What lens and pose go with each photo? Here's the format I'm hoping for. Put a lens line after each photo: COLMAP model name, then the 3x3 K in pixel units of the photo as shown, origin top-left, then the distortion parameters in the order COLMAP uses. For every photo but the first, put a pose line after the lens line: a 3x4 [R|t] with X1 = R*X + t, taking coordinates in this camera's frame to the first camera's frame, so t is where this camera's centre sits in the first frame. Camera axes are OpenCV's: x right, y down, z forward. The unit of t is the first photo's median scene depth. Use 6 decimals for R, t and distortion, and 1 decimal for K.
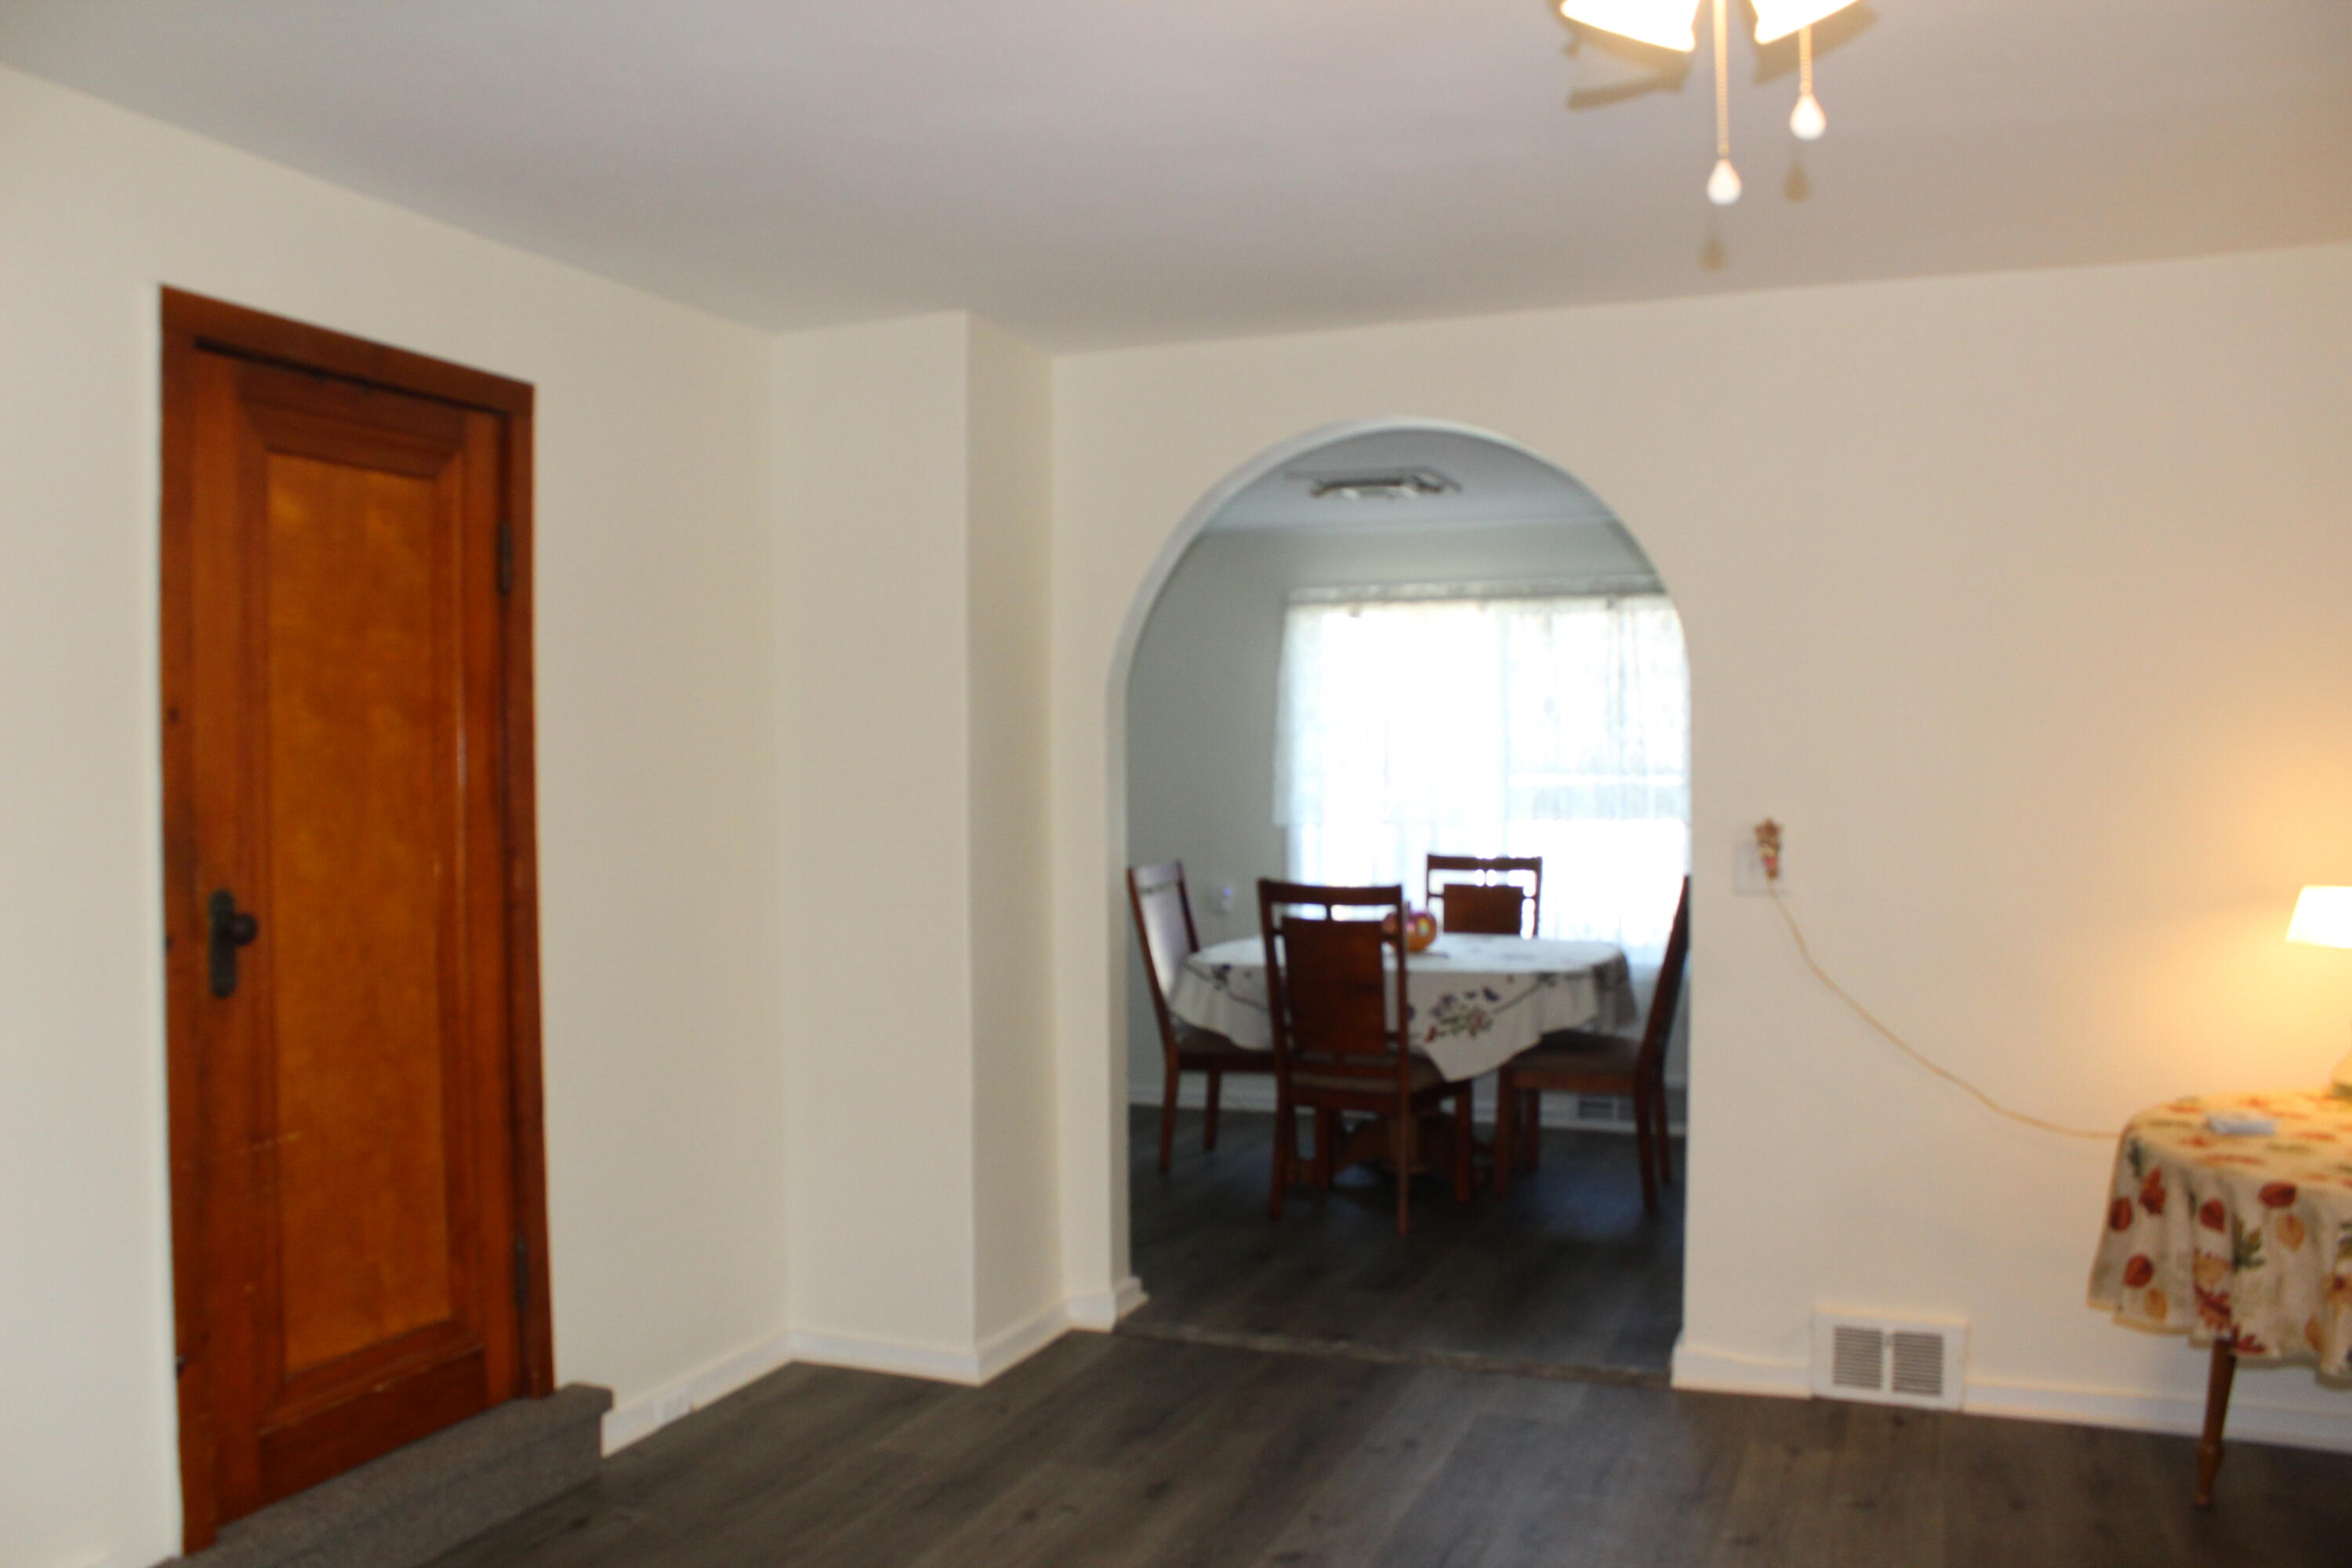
lens RADIAL K [[1983.6, 0, 1165.8], [0, 1983.6, 784.3], [0, 0, 1]] dist [-0.143996, 0.087294]
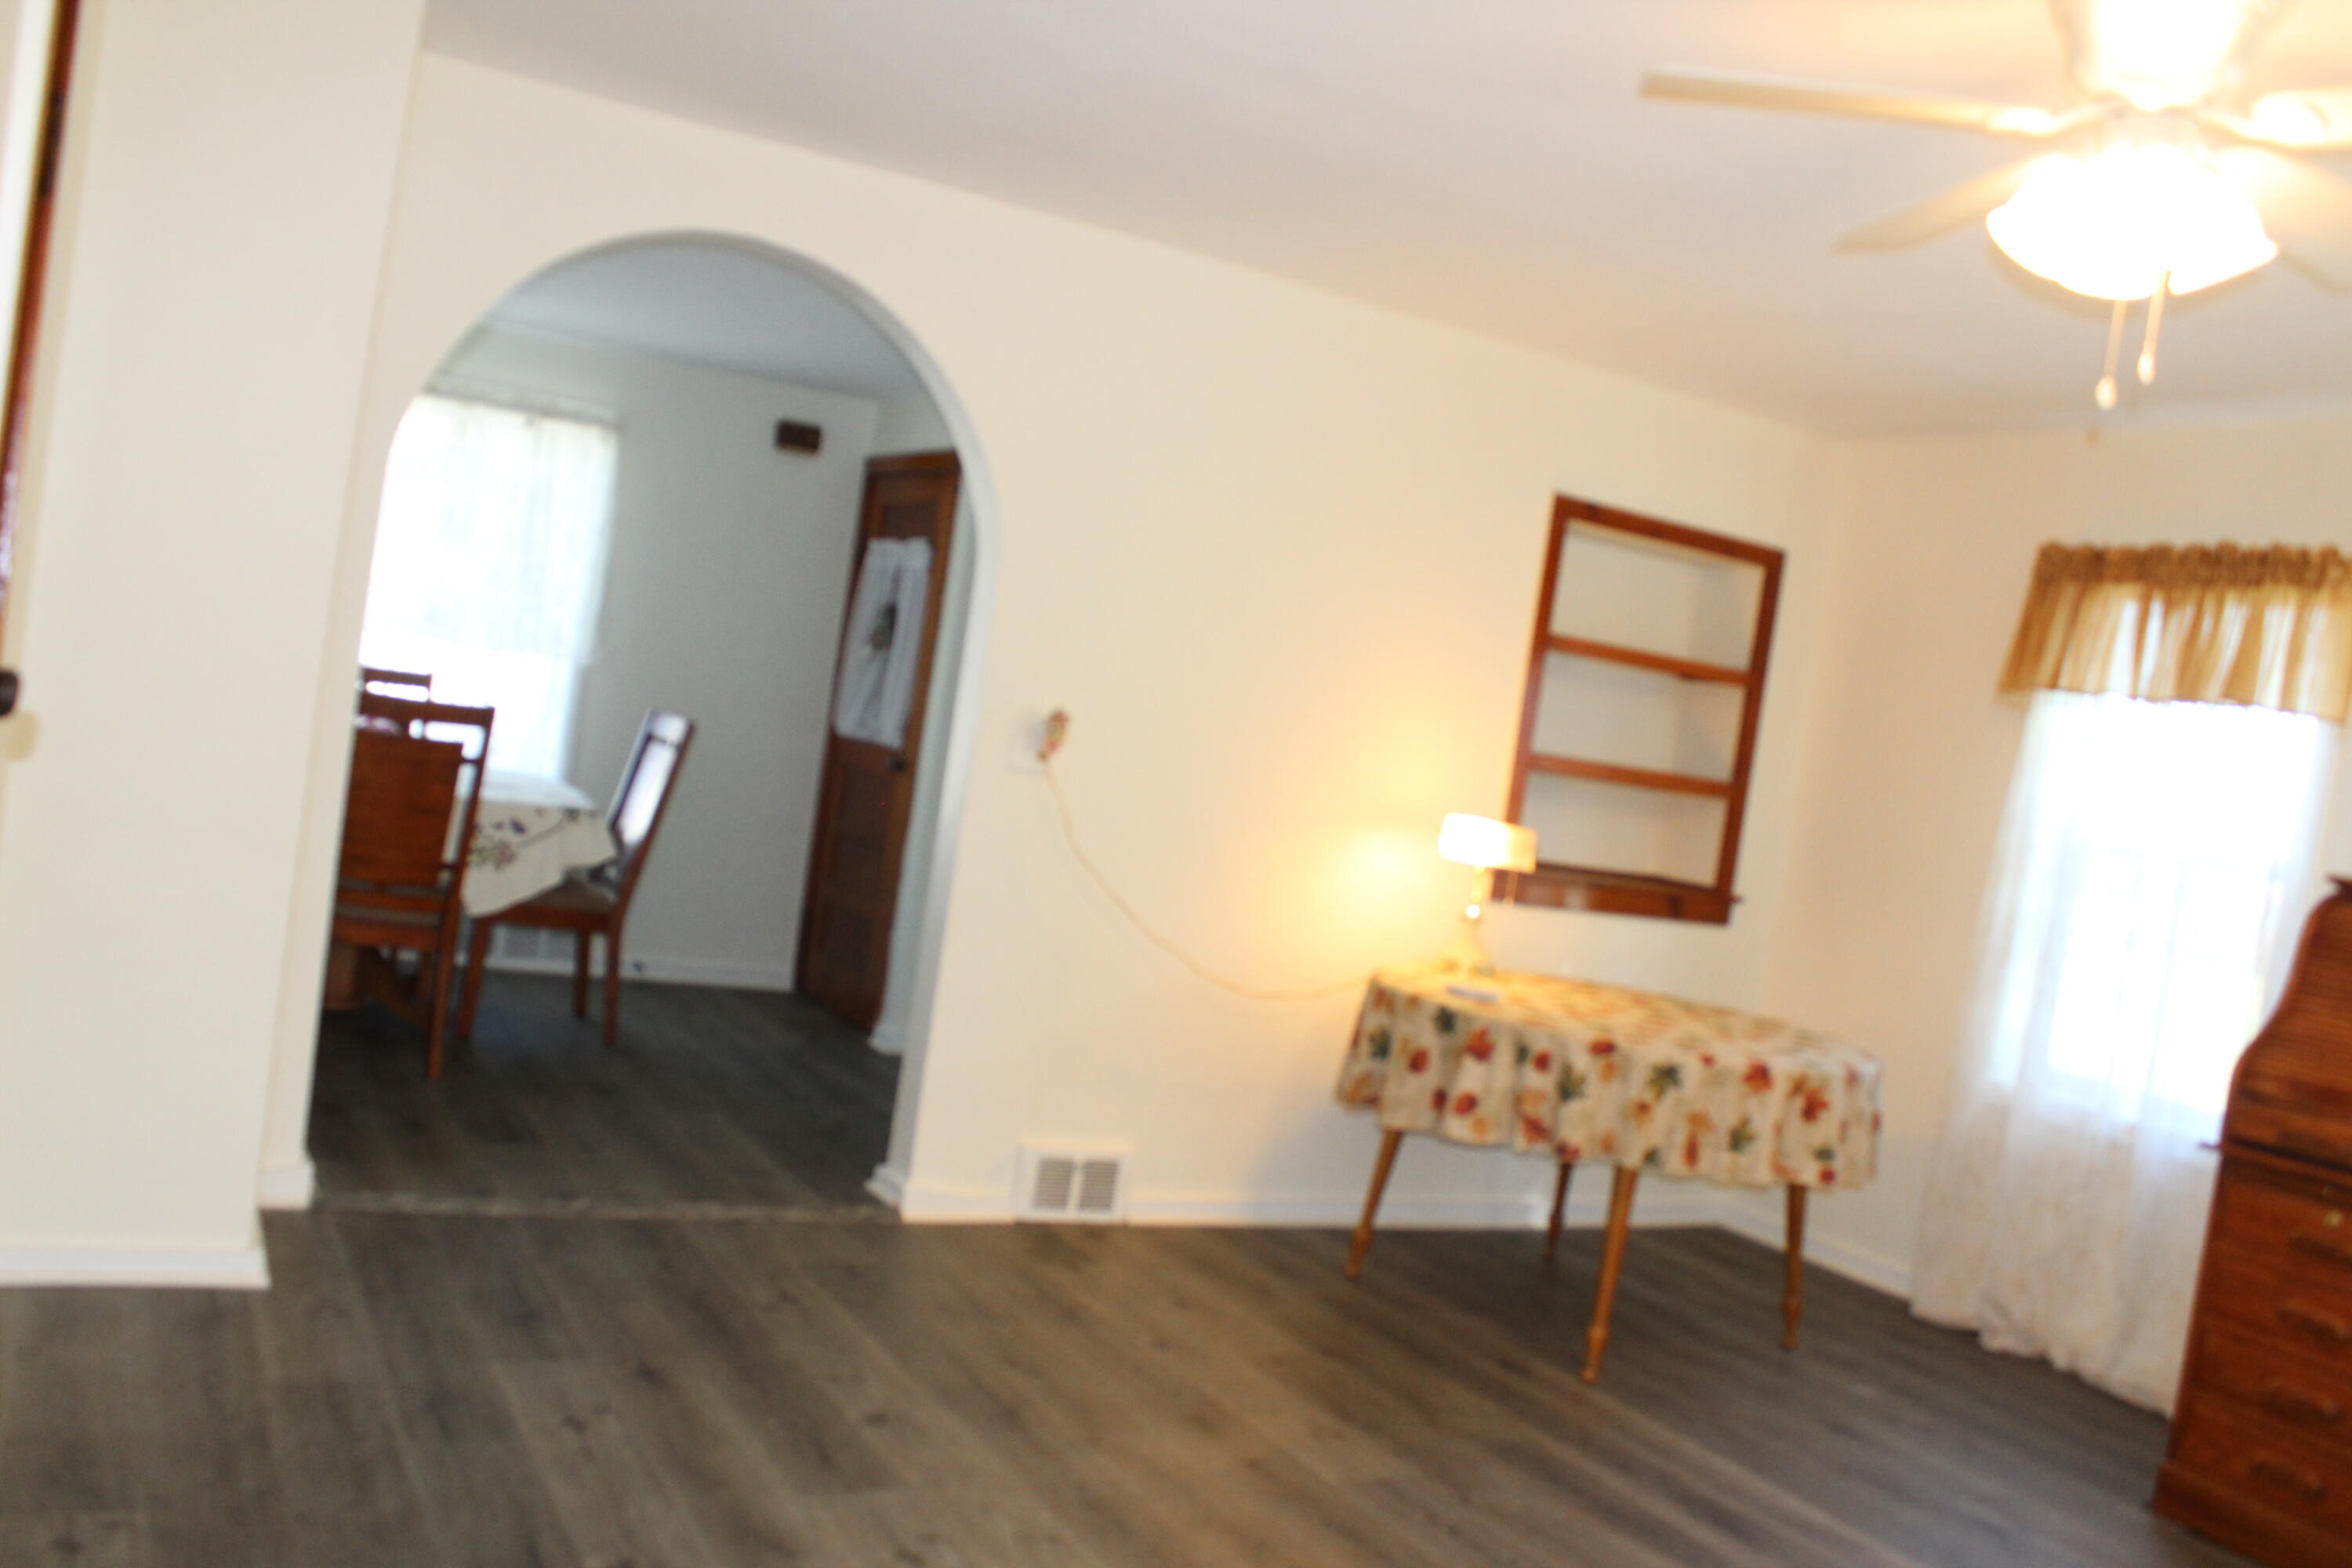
lens RADIAL K [[1983.6, 0, 1165.8], [0, 1983.6, 784.3], [0, 0, 1]] dist [-0.143996, 0.087294]
pose [[0.615527, 0.076608, 0.784383, -0.542709], [-0.150822, 0.988320, 0.021829, 0.026992], [-0.773549, -0.131739, 0.619892, 0.255870]]
